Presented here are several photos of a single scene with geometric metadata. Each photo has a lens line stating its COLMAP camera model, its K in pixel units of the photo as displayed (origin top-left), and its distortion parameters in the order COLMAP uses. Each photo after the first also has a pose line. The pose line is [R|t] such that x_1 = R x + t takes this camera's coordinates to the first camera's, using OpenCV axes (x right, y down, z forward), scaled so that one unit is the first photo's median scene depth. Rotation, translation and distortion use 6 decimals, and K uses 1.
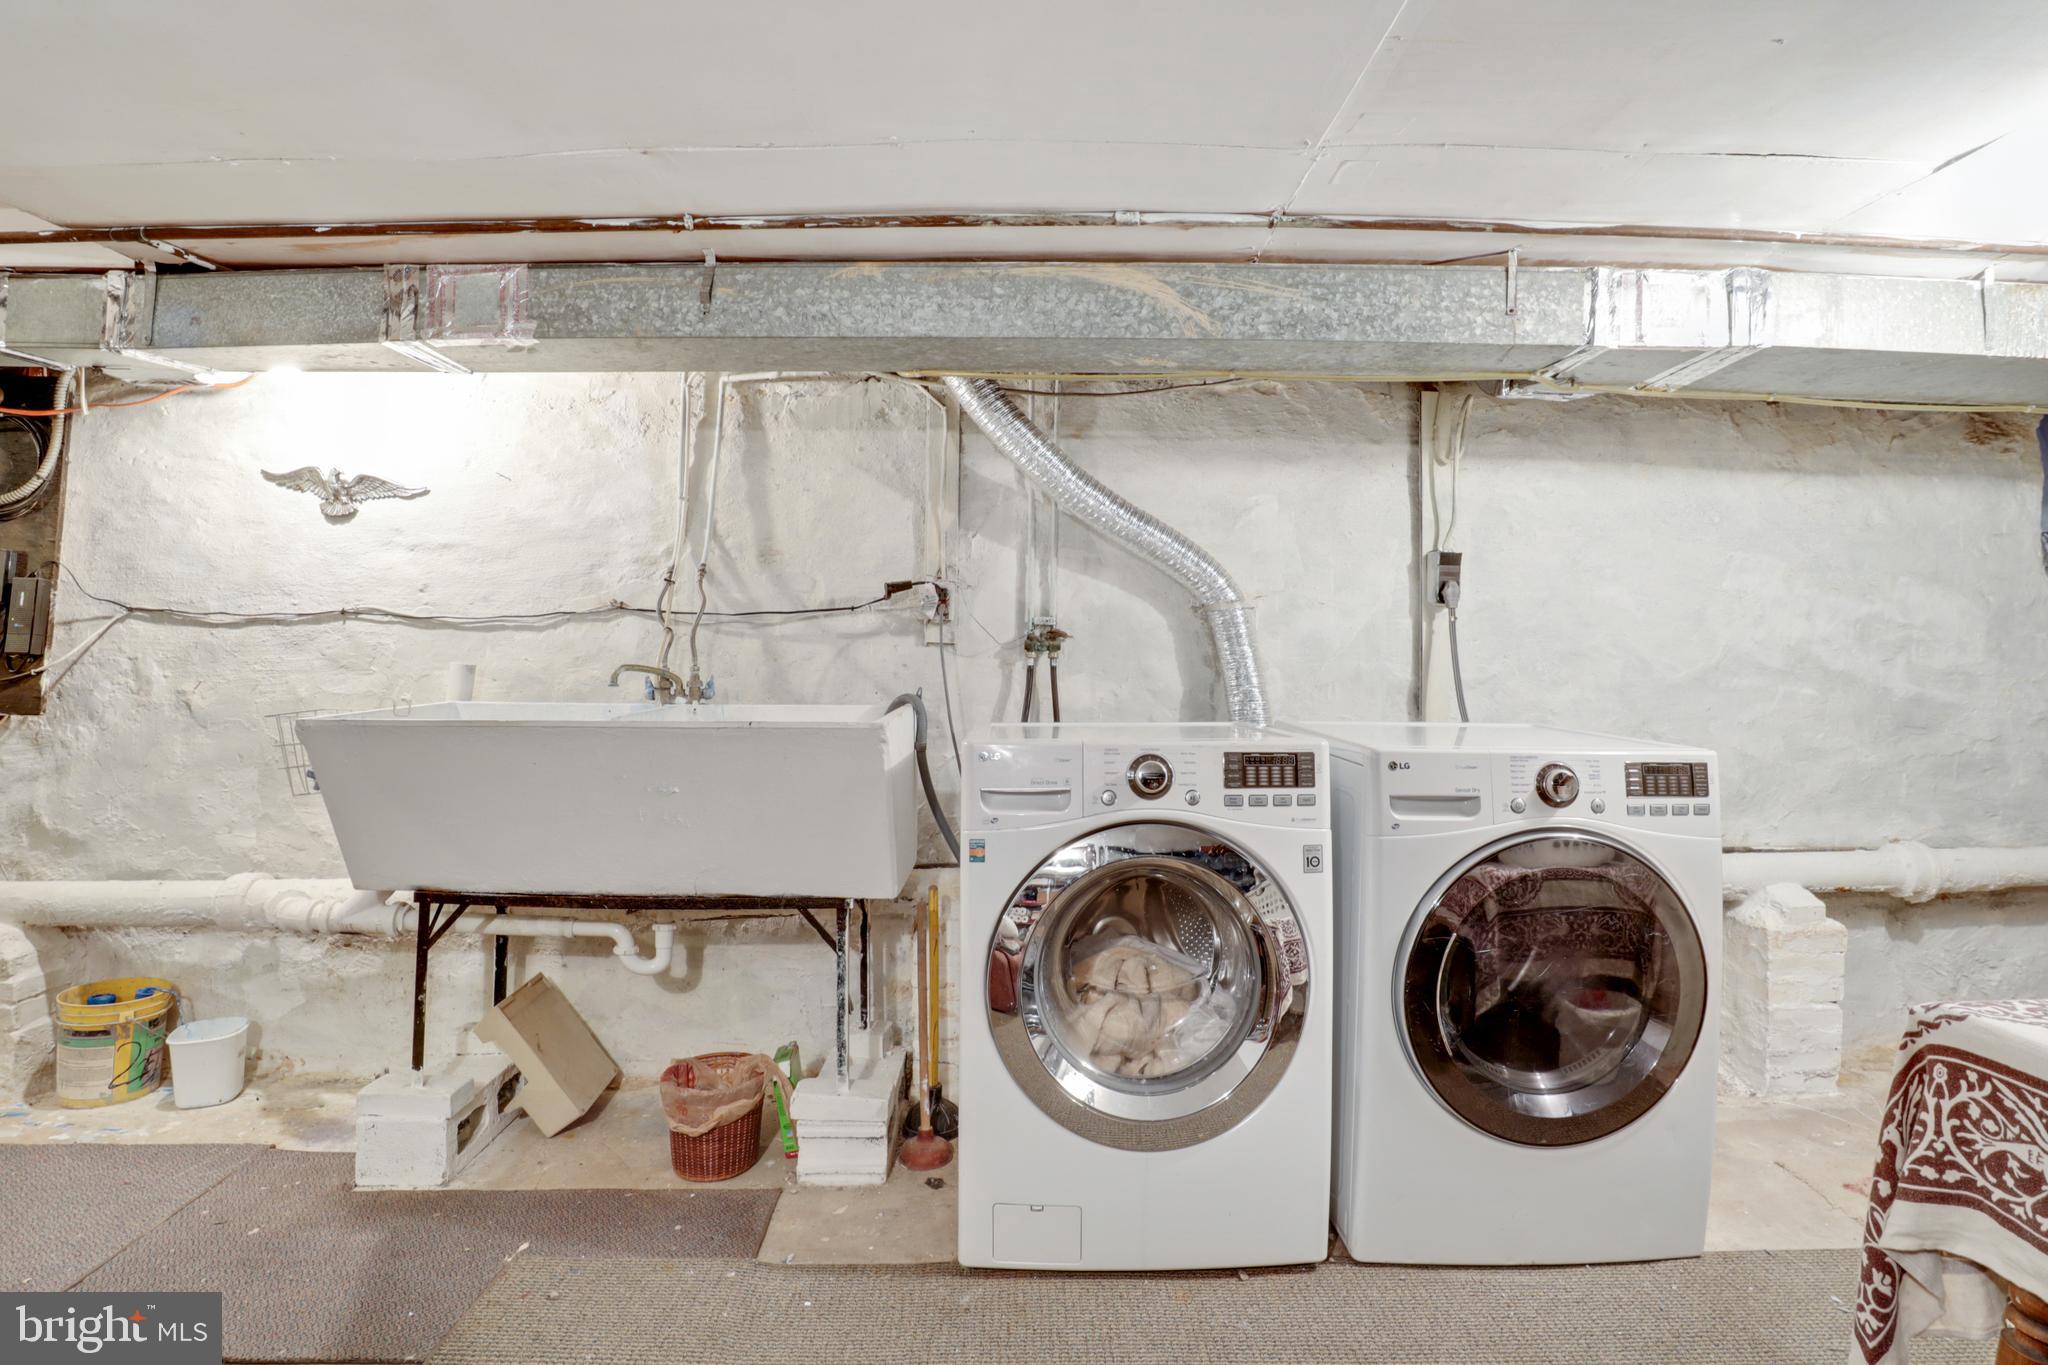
lens RADIAL K [[1033.6, 0, 1022.2], [0, 1033.6, 677.9], [0, 0, 1]] dist [-0.046135, 0.005679]
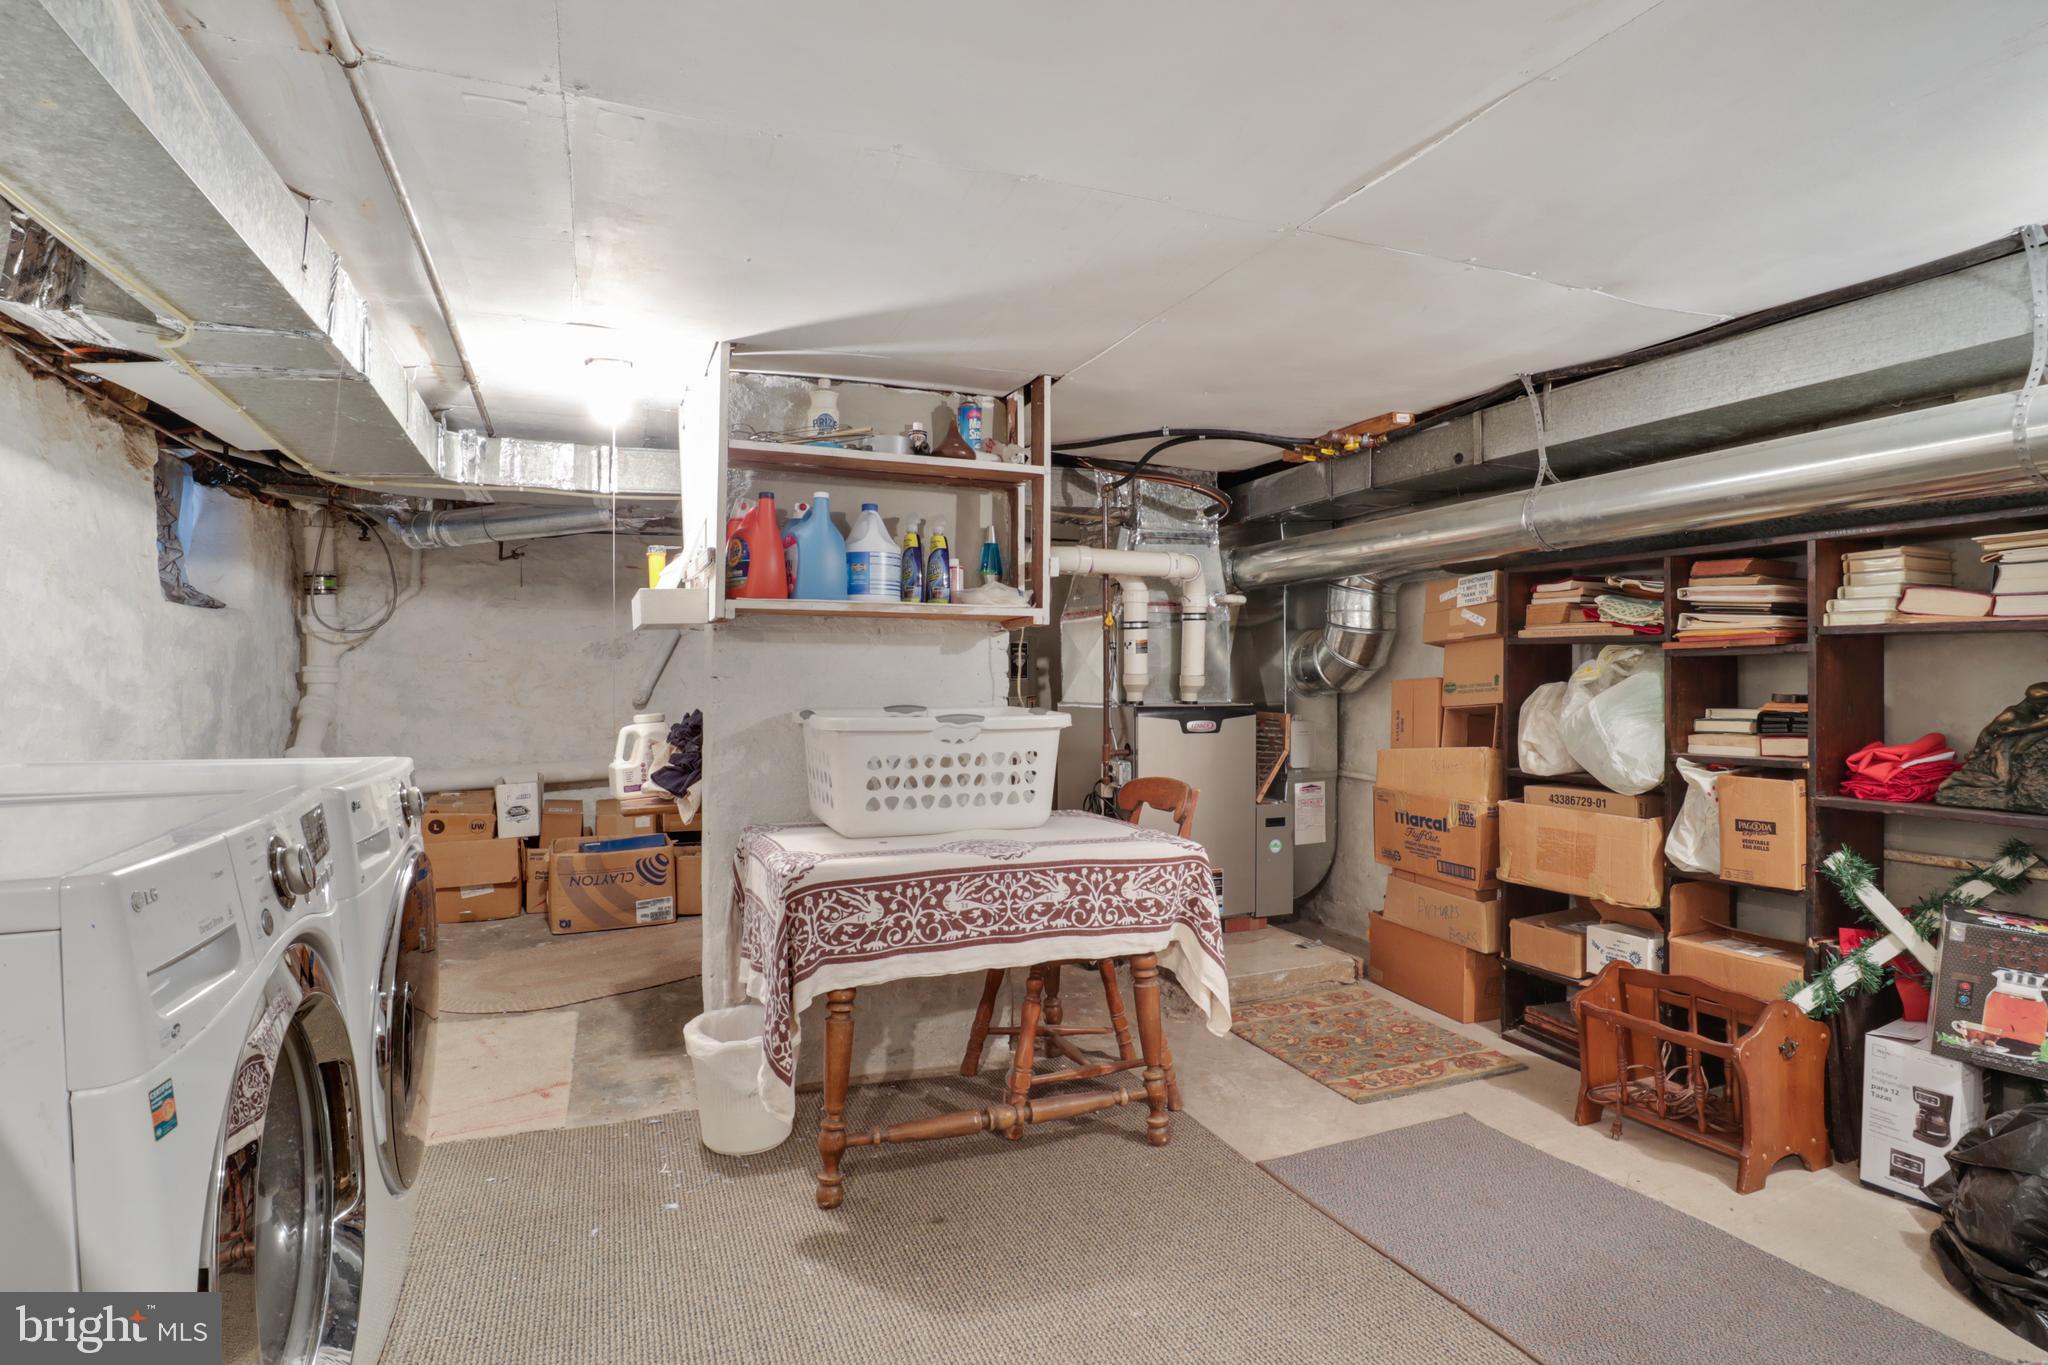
lens RADIAL K [[1033.6, 0, 1021.4], [0, 1033.6, 681.9], [0, 0, 1]] dist [-0.046135, 0.005679]
pose [[-0.361091, -0.011223, 0.932463, -1.000074], [0.017114, 0.999679, 0.018659, -0.031657], [-0.932373, 0.022696, -0.360784, 1.354207]]
